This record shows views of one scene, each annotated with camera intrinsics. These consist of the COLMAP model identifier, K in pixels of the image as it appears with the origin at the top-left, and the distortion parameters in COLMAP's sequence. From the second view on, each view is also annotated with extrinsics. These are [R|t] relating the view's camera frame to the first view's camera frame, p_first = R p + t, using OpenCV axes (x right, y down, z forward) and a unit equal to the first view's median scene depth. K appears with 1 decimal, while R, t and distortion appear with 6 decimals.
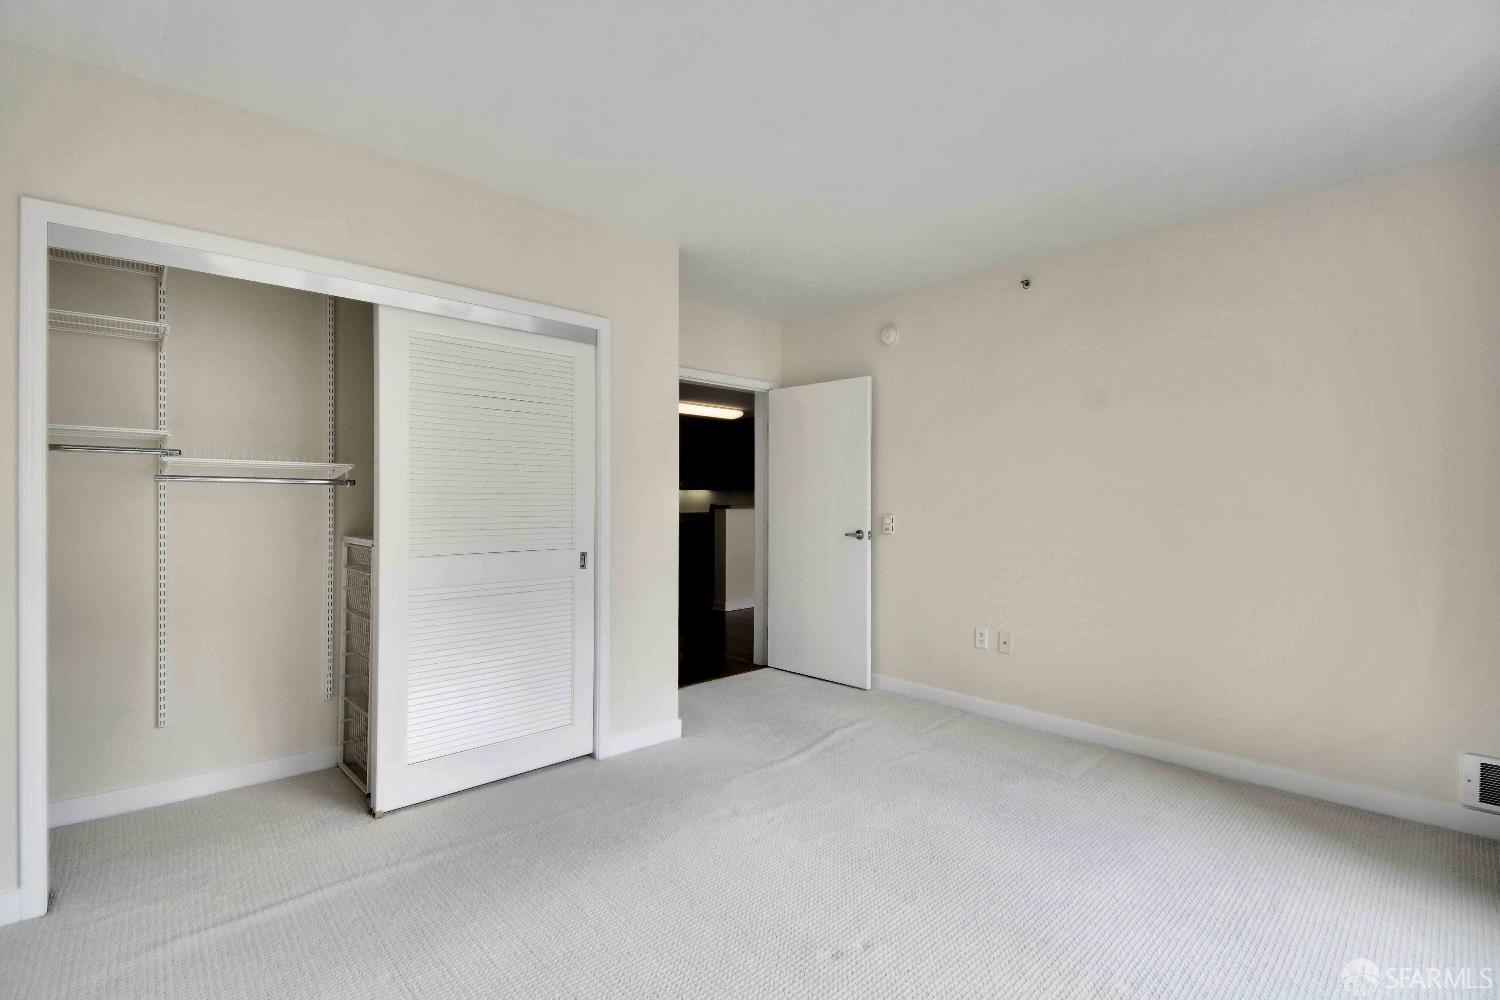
lens RADIAL K [[687.0, 0, 756.4], [0, 687.0, 501.9], [0, 0, 1]] dist [0.006164, -0.013948]
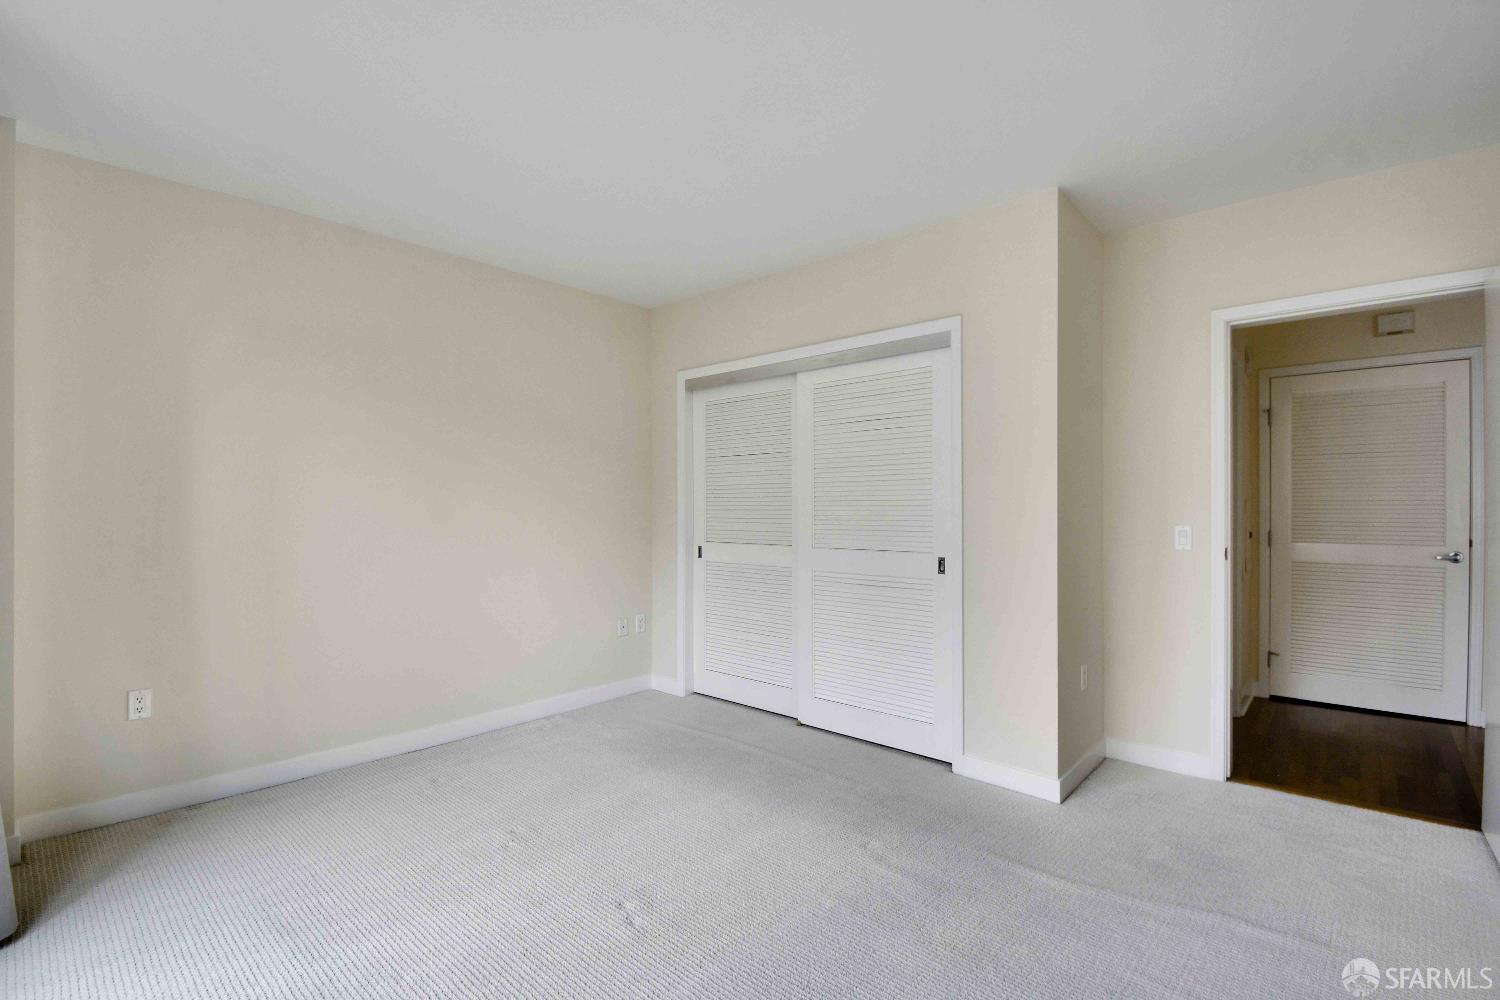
lens RADIAL K [[687.0, 0, 756.3], [0, 687.0, 504.8], [0, 0, 1]] dist [0.006164, -0.013948]
pose [[0.075303, -0.002495, -0.997158, 0.729105], [0.008938, 0.999958, -0.001827, -0.004666], [0.997121, -0.008775, 0.075322, 0.658236]]
